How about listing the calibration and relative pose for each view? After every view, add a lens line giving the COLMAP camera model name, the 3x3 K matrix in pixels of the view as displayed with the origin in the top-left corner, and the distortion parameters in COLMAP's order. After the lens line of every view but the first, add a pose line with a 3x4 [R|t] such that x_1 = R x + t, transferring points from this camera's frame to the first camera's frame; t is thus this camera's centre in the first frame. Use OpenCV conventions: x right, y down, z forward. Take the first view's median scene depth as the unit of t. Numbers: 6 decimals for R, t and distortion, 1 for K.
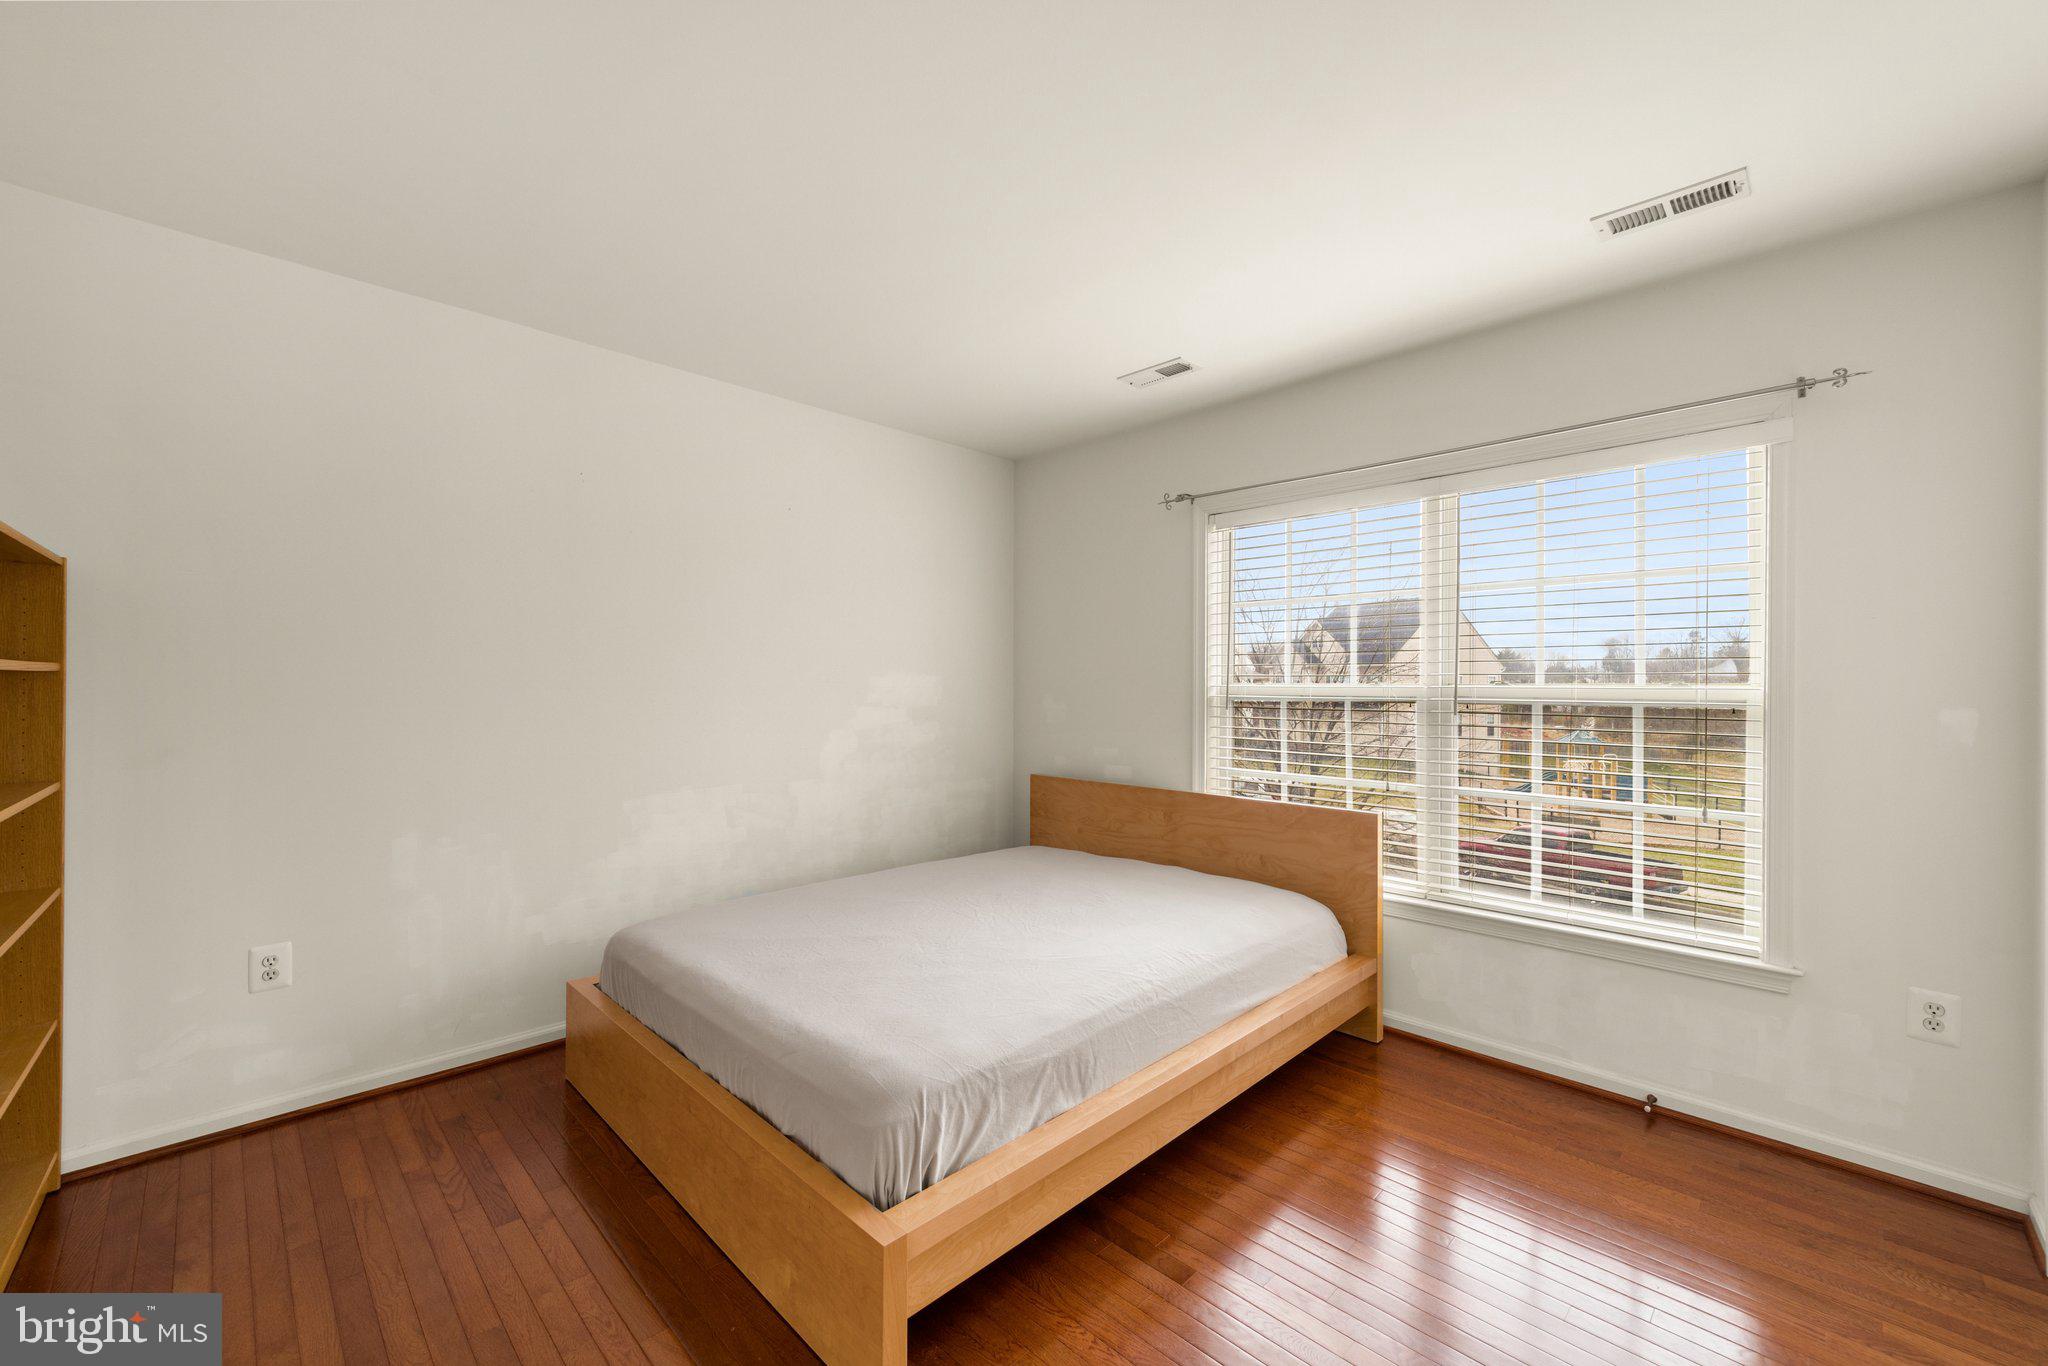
lens RADIAL K [[818.0, 0, 1026.5], [0, 818.0, 683.4], [0, 0, 1]] dist [0.008819, 0.000379]
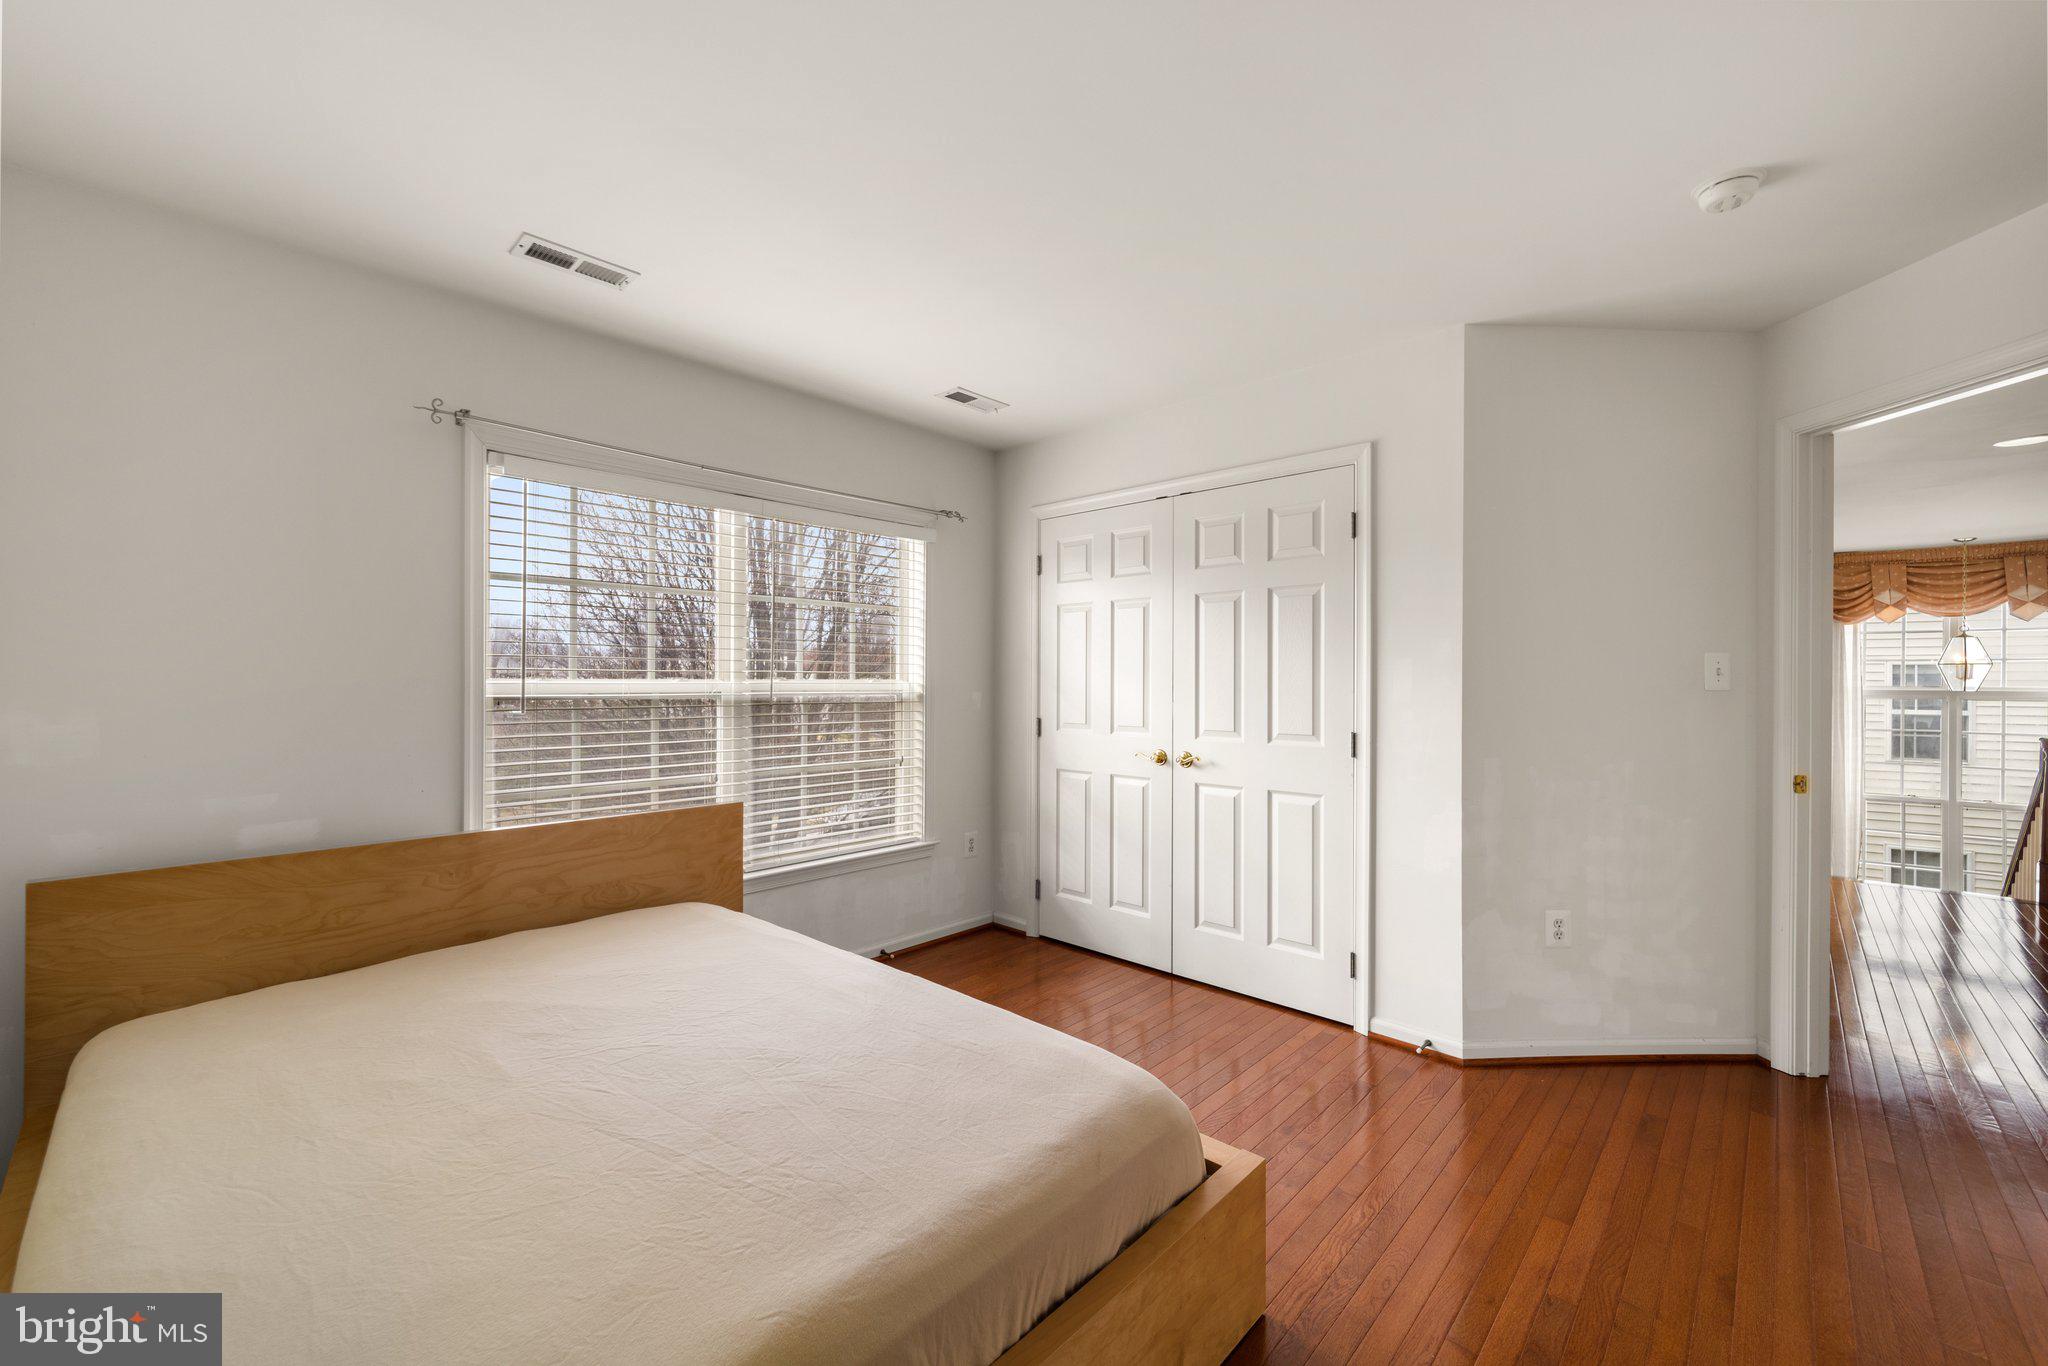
lens RADIAL K [[818.0, 0, 1026.0], [0, 818.0, 684.3], [0, 0, 1]] dist [0.008819, 0.000379]
pose [[-0.032858, -0.008385, 0.999425, -0.604278], [-0.004794, 0.999955, 0.008232, -0.004273], [-0.999449, -0.004521, -0.032897, 0.624497]]
